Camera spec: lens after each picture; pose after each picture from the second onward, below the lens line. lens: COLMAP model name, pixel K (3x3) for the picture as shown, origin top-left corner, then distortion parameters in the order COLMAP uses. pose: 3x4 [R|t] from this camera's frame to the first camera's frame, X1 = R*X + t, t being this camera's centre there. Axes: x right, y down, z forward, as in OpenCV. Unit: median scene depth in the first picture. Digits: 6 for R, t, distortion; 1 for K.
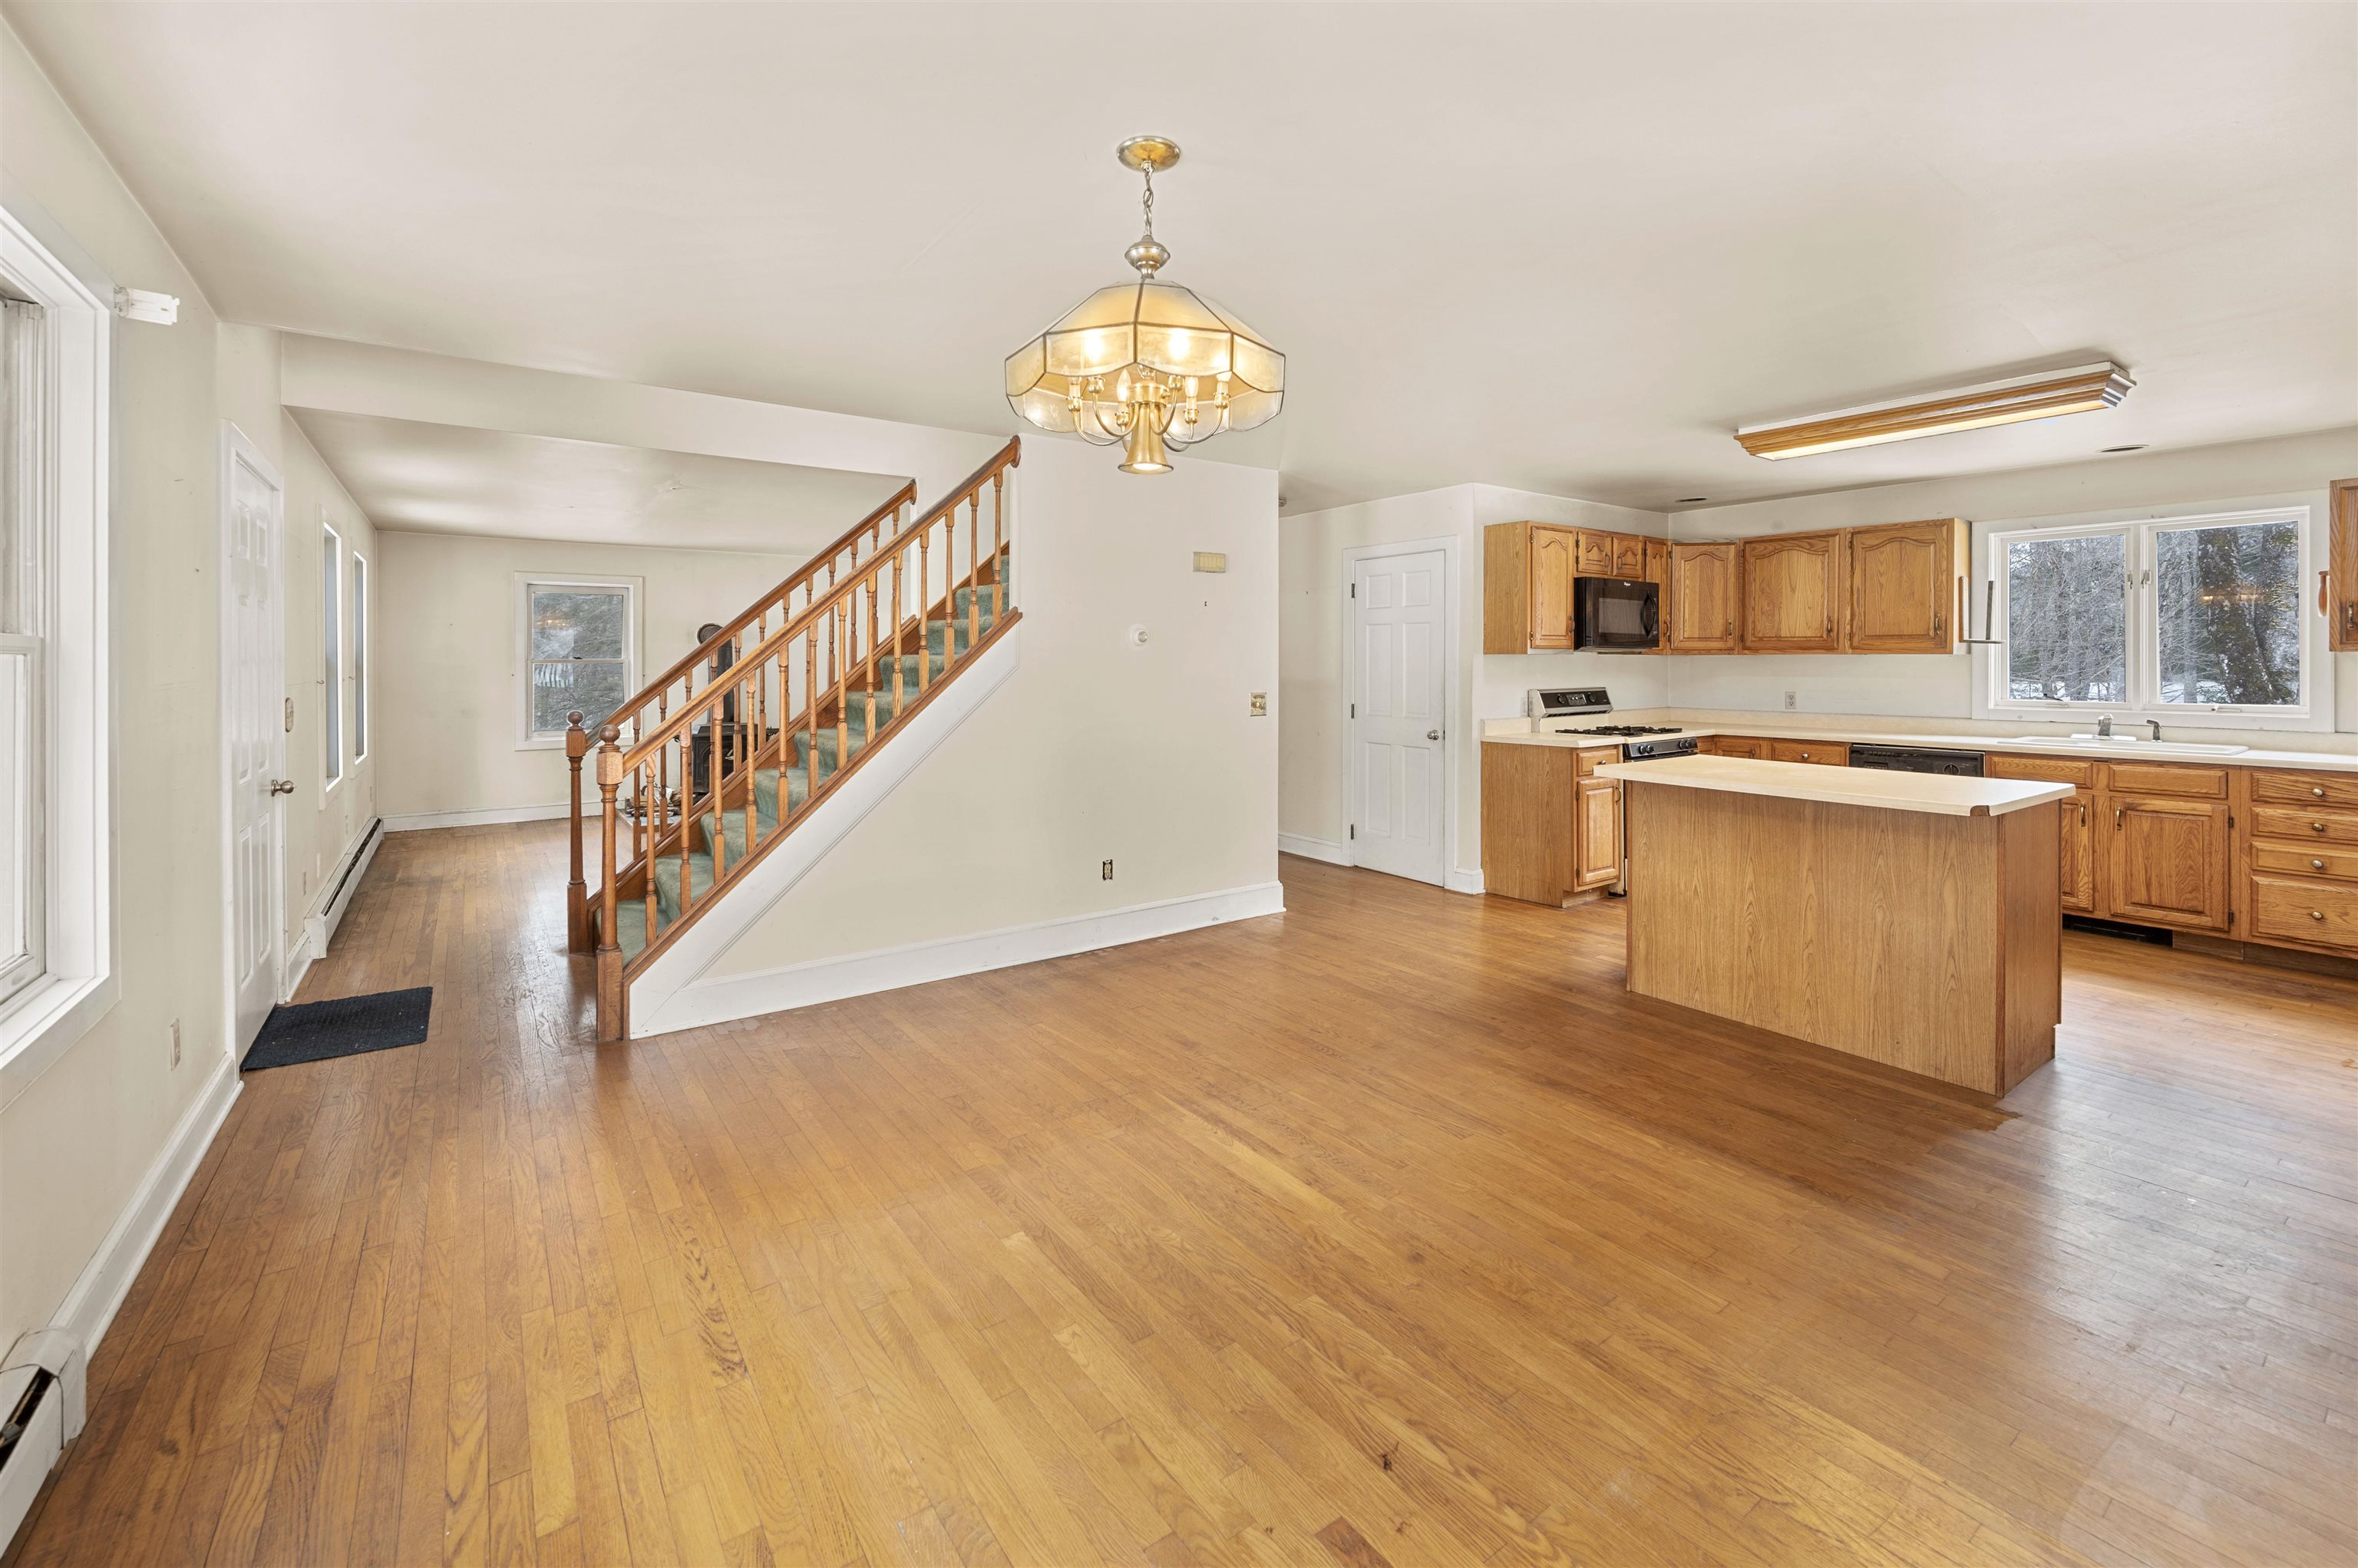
lens RADIAL K [[983.0, 0, 1159.4], [0, 983.0, 680.2], [0, 0, 1]] dist [0.001396, 0.000013]
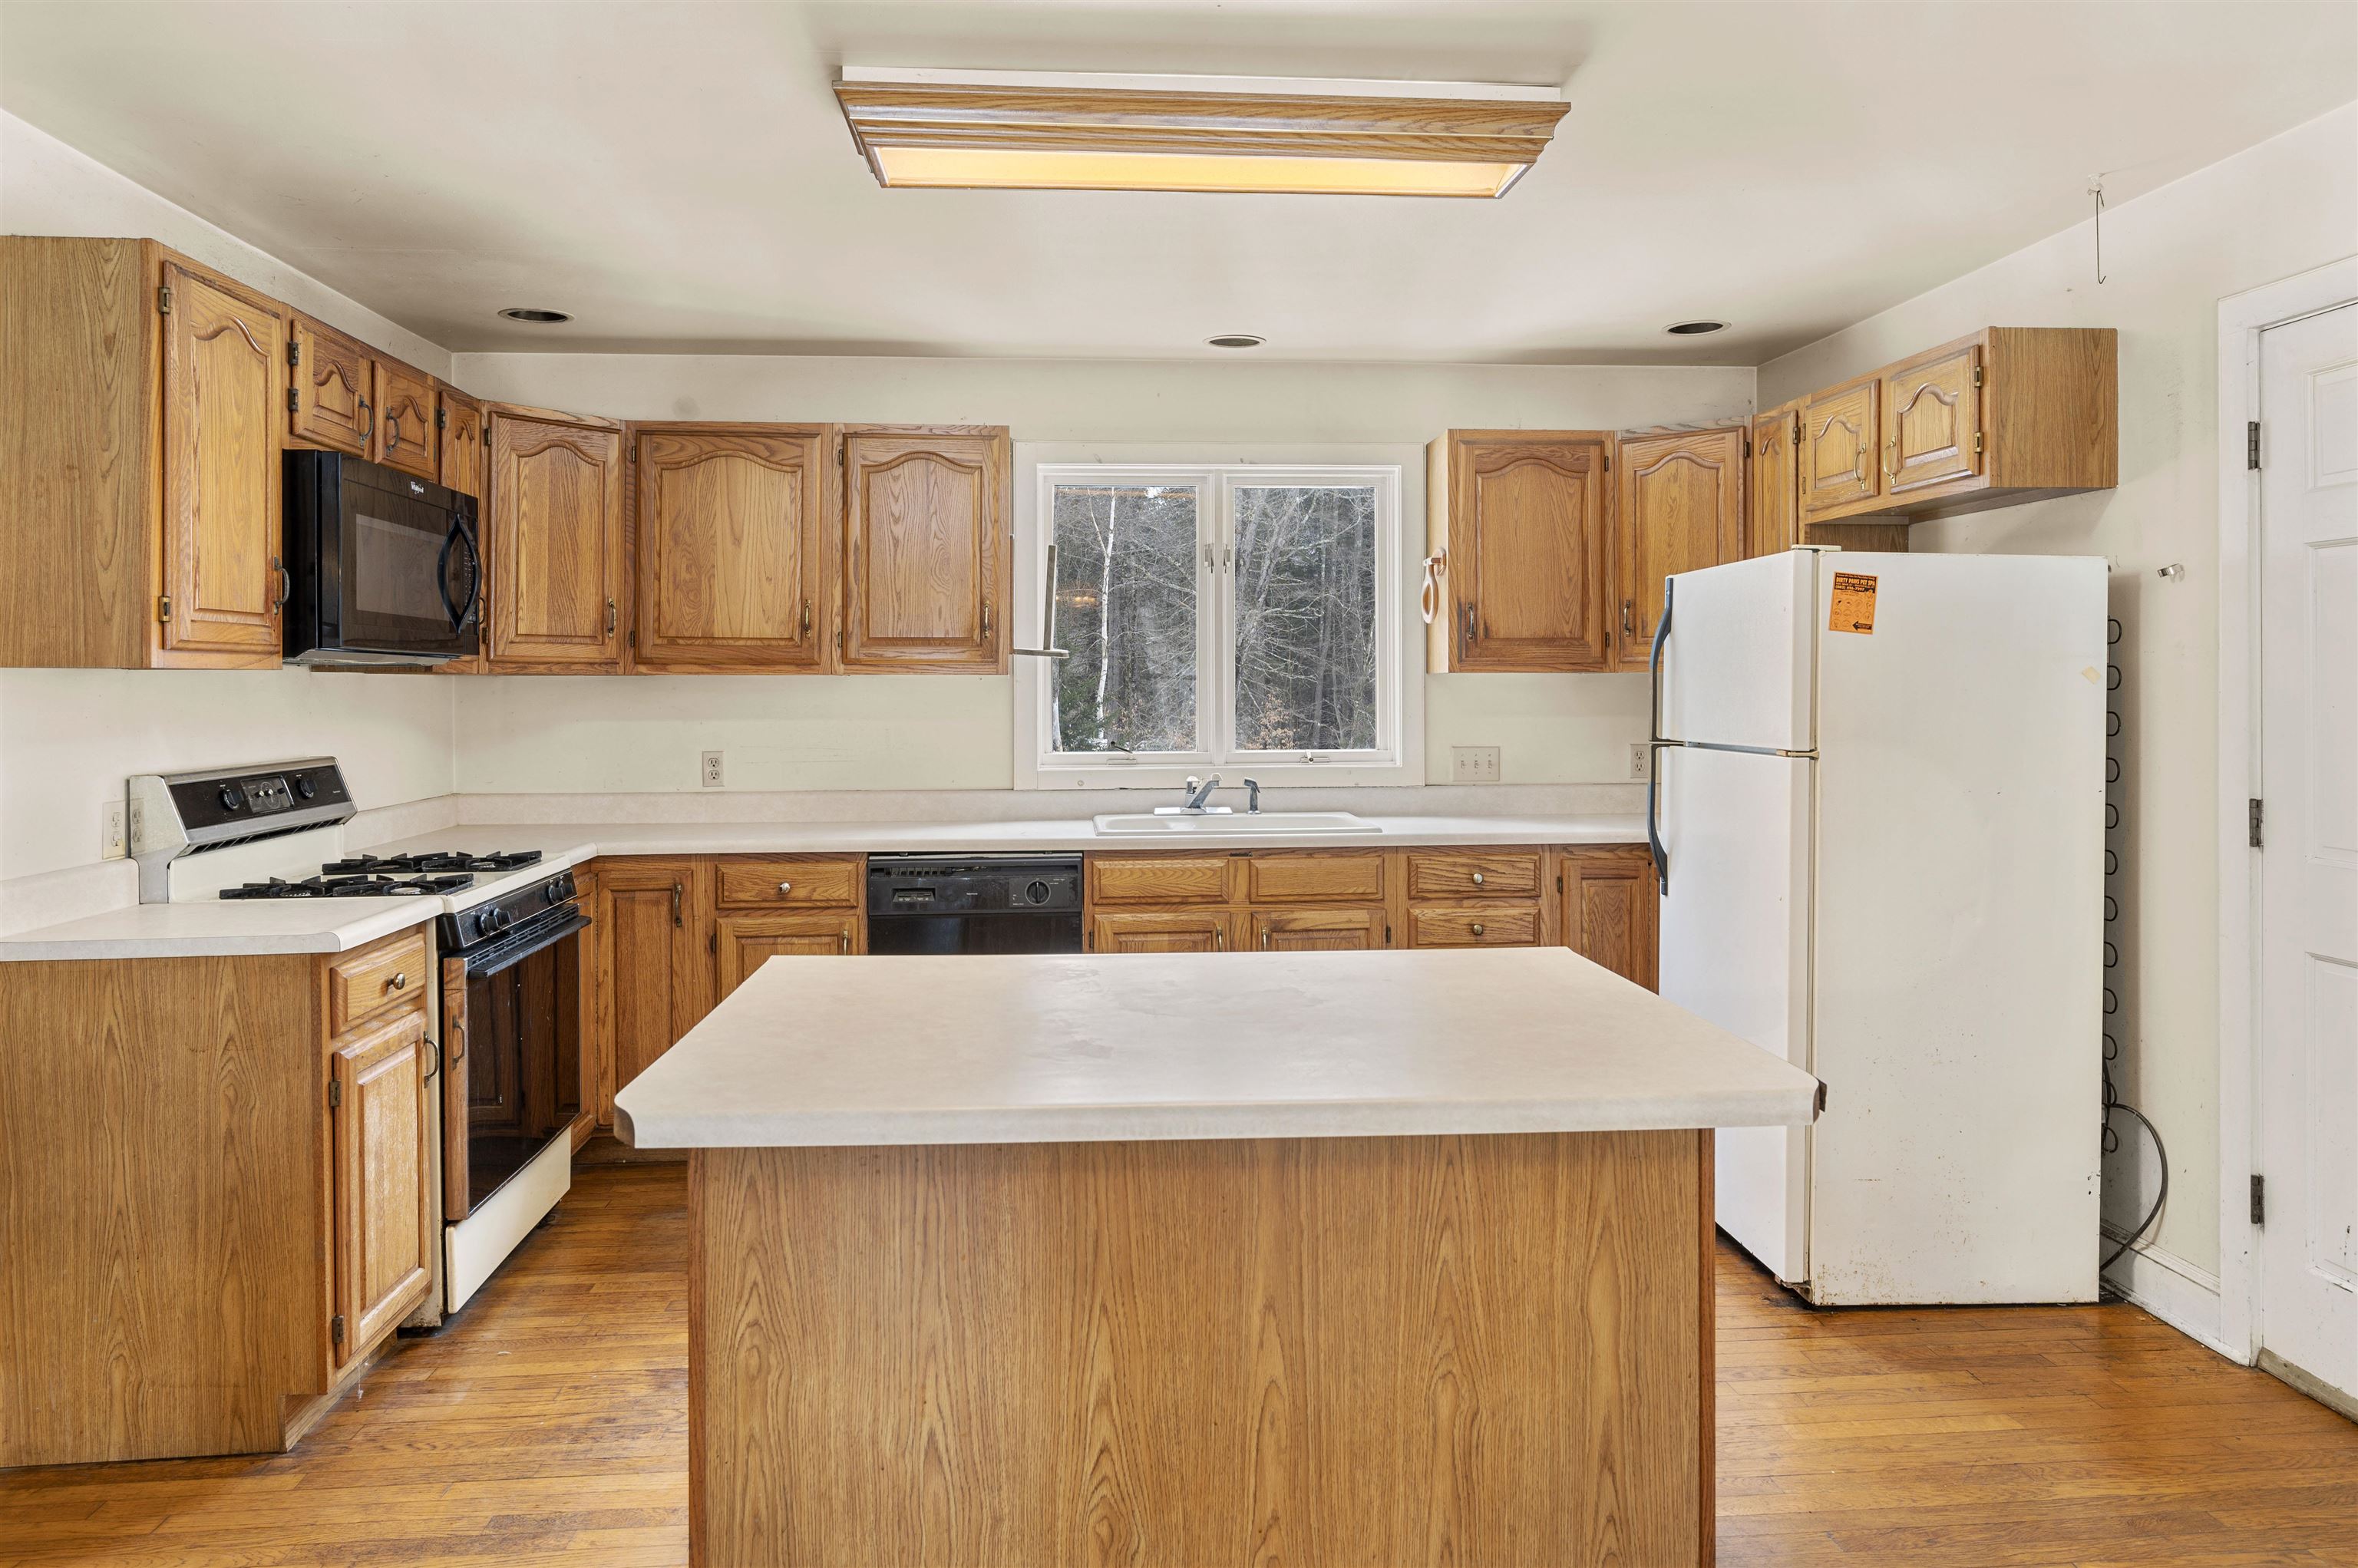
lens RADIAL K [[1501.4, 0, 1176.8], [0, 1501.4, 683.3], [0, 0, 1]] dist [-0.003726, -0.000654]
pose [[0.503062, 0.000523, 0.864250, 0.124916], [0.020040, 0.999724, -0.012271, -0.009085], [-0.864018, 0.023493, 0.502913, 0.470739]]
